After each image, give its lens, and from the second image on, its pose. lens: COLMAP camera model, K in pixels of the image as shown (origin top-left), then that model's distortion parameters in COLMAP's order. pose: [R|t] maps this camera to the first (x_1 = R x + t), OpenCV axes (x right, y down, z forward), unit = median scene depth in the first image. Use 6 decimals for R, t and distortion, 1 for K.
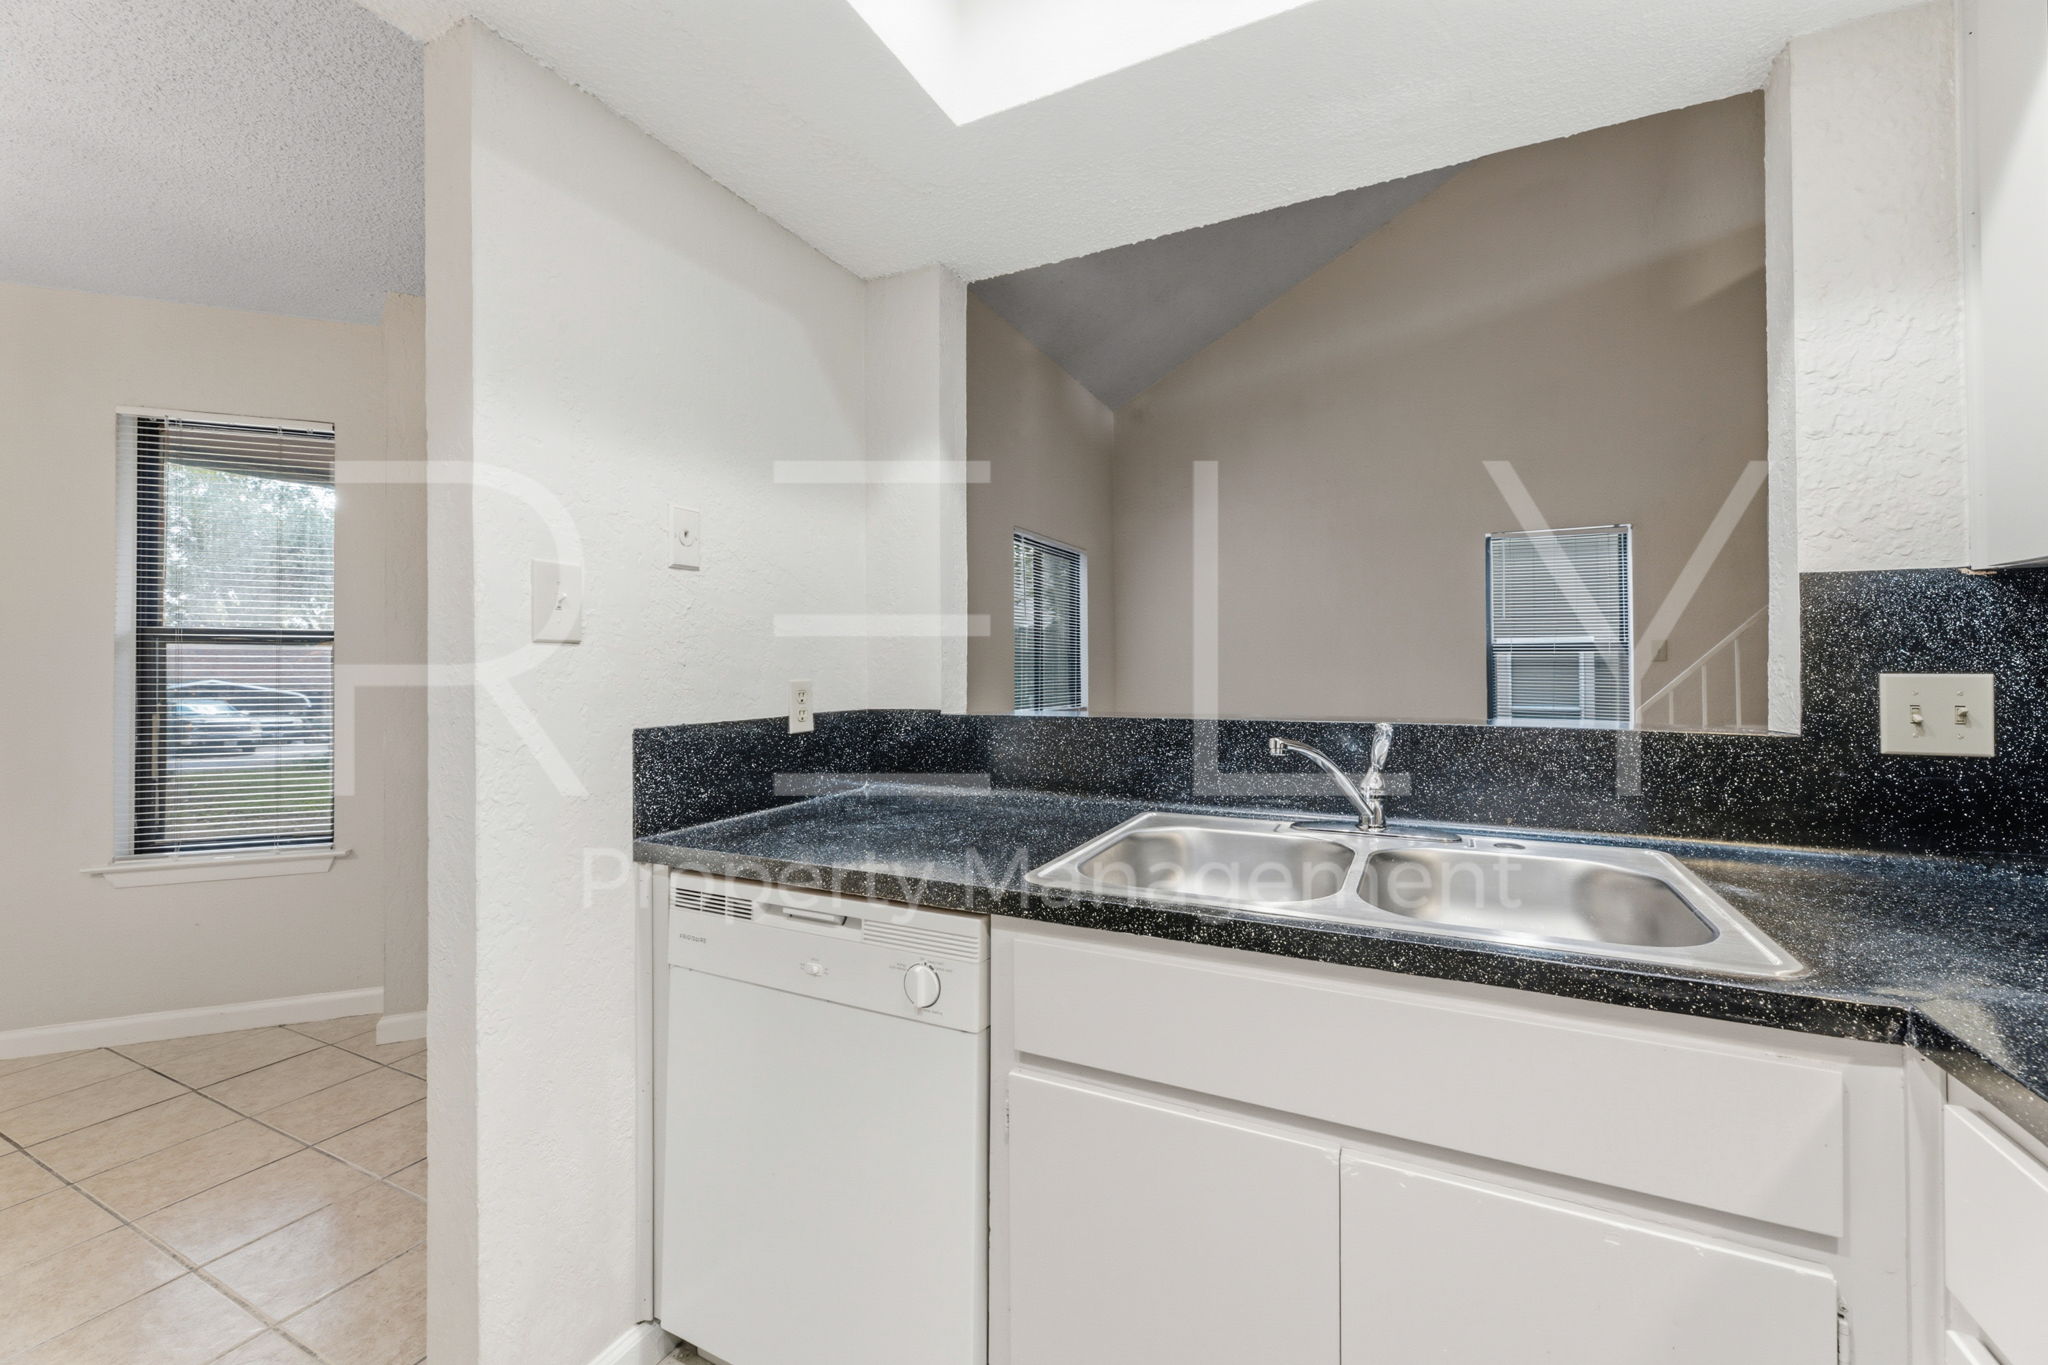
lens RADIAL K [[837.7, 0, 1027.1], [0, 837.7, 667.5], [0, 0, 1]] dist [0.001993, 0.000405]
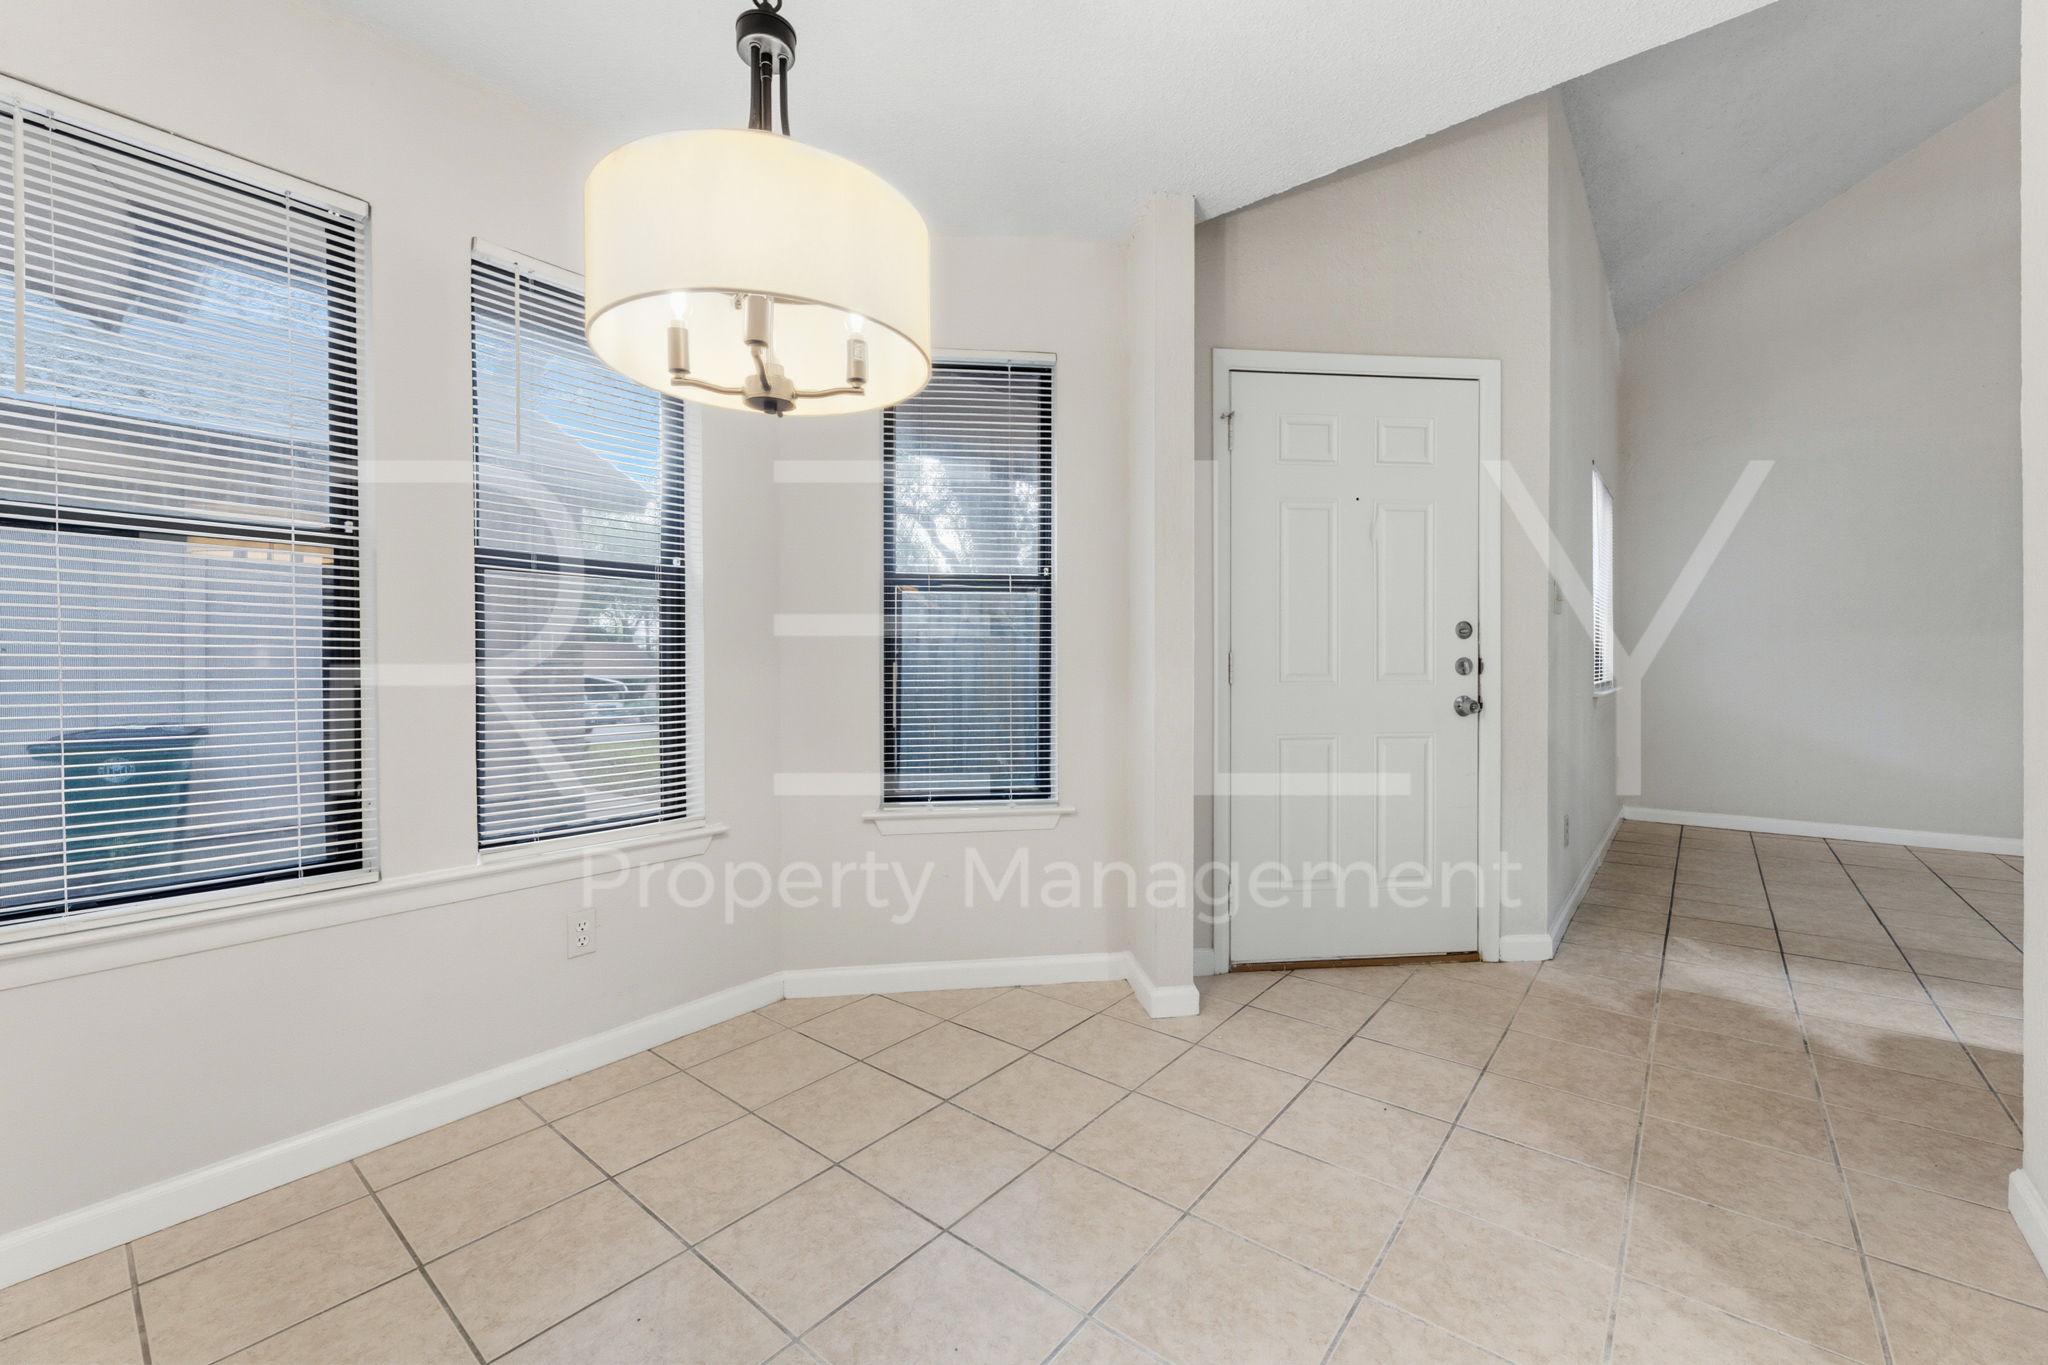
lens RADIAL K [[837.7, 0, 1029.3], [0, 837.7, 688.0], [0, 0, 1]] dist [0.001993, 0.000405]
pose [[0.973554, 0.003859, -0.228424, -0.659071], [0.003667, 0.999465, 0.032510, 0.055901], [0.228427, -0.032487, 0.973019, 0.085608]]
